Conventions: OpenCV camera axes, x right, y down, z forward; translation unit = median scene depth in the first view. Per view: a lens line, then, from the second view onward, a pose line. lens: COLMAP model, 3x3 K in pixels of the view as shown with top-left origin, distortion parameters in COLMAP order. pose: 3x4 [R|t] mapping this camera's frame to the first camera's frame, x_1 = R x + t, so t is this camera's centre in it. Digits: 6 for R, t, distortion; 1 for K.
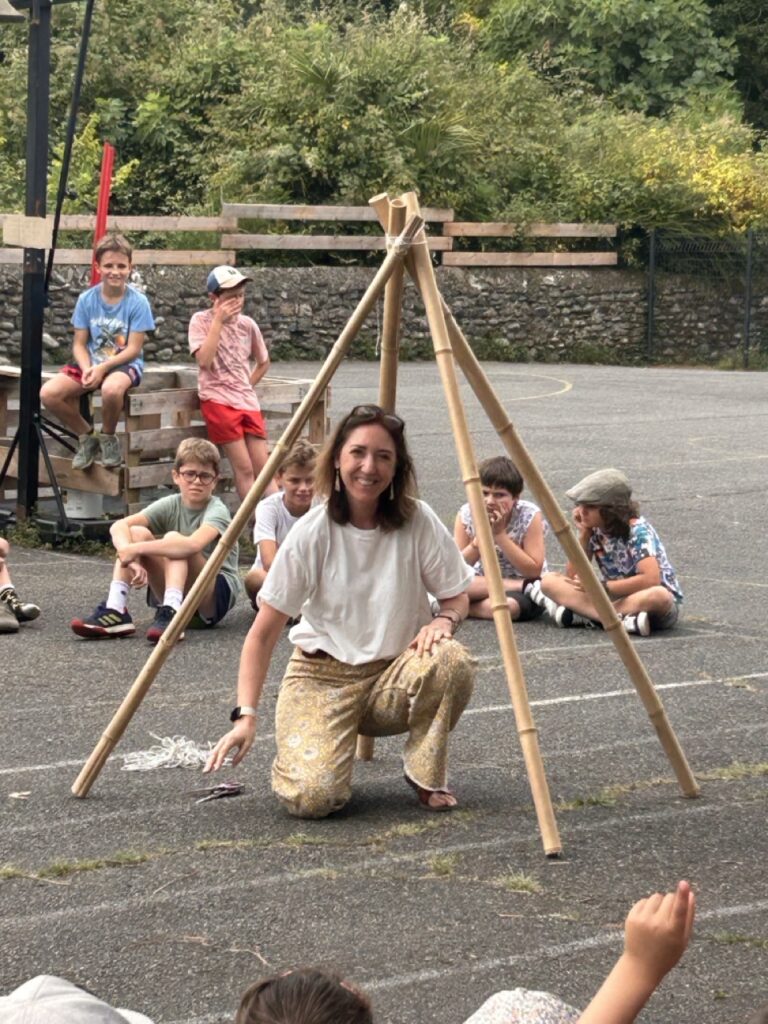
lens RADIAL K [[3023.3, 0, 384.0], [0, 3023.3, 512.0], [0, 0, 1]] dist [0.183900, -0.033340]
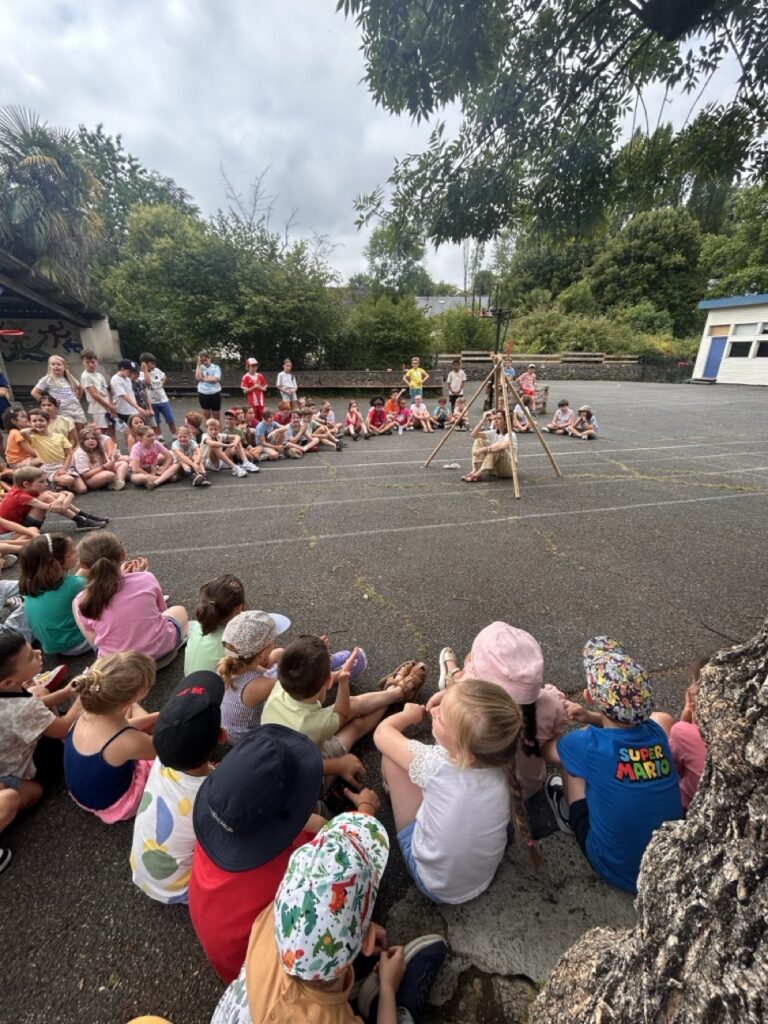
lens RADIAL K [[419.8, 0, 386.2], [0, 419.8, 505.0], [0, 0, 1]] dist [0.000549, 0.000752]
pose [[0.891403, 0.143533, -0.429883, 0.034822], [-0.035189, 0.967581, 0.250096, -0.006028], [0.451844, -0.207809, 0.867555, 0.069391]]
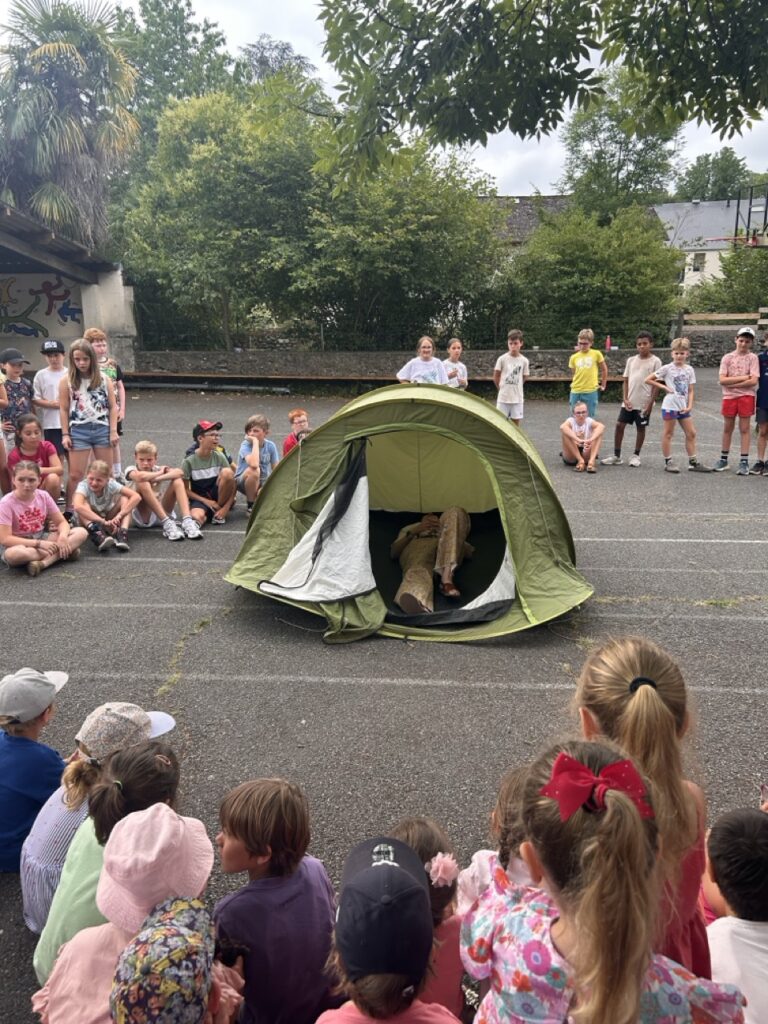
lens RADIAL K [[796.8, 0, 382.0], [0, 796.8, 495.8], [0, 0, 1]] dist [0.029022, -0.007393]
pose [[0.701659, 0.140042, -0.698615, 0.067975], [-0.050286, 0.987783, 0.147502, -0.012455], [0.710736, -0.068365, 0.700129, 0.095923]]
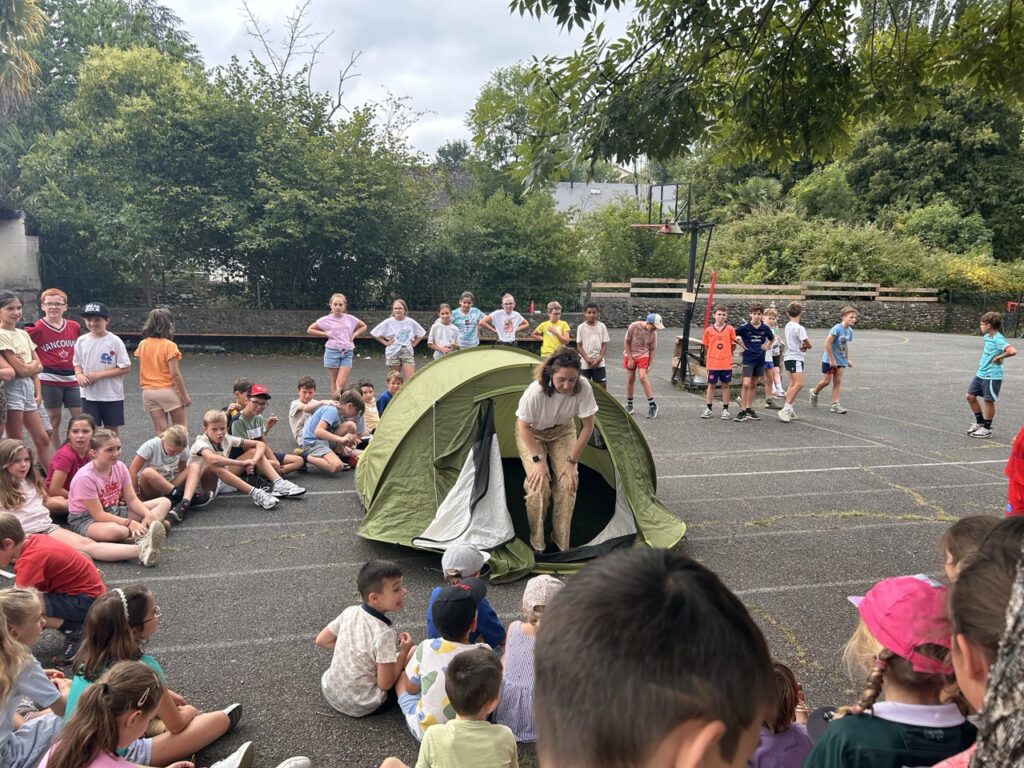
lens RADIAL K [[774.5, 0, 512.0], [0, 774.5, 384.0], [0, 0, 1]] dist [0.051605, -0.059648]
pose [[0.899048, 0.068812, -0.432408, 0.037095], [-0.052280, 0.997379, 0.050022, -0.012481], [0.434717, -0.022367, 0.900289, 0.058903]]
